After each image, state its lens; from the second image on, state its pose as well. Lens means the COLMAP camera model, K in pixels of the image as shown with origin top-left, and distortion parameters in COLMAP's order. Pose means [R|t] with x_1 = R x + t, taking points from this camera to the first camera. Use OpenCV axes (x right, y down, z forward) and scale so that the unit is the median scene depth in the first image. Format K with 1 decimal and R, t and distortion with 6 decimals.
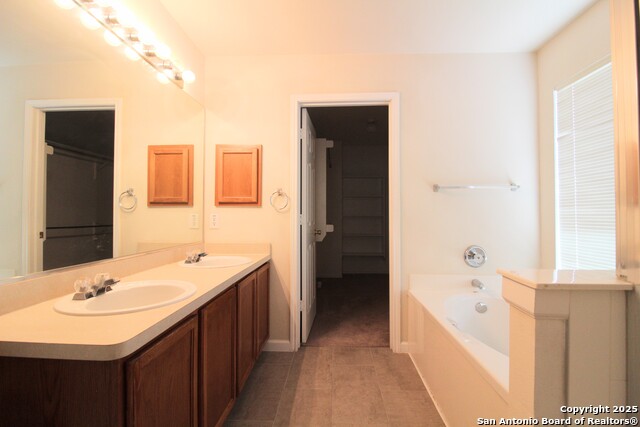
lens RADIAL K [[296.6, 0, 321.7], [0, 296.6, 211.1], [0, 0, 1]] dist [-0.001959, -0.006323]
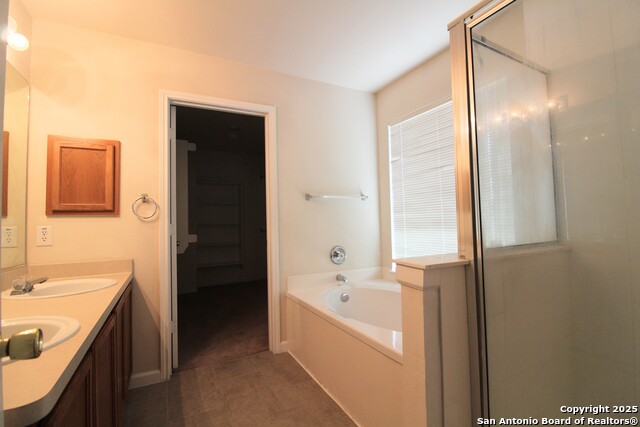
lens RADIAL K [[296.6, 0, 324.9], [0, 296.6, 211.4], [0, 0, 1]] dist [-0.001959, -0.006323]
pose [[0.864871, -0.006243, 0.501955, -0.123648], [0.018625, 0.999633, -0.019659, 0.000052], [-0.501648, 0.026351, 0.864670, -0.003150]]
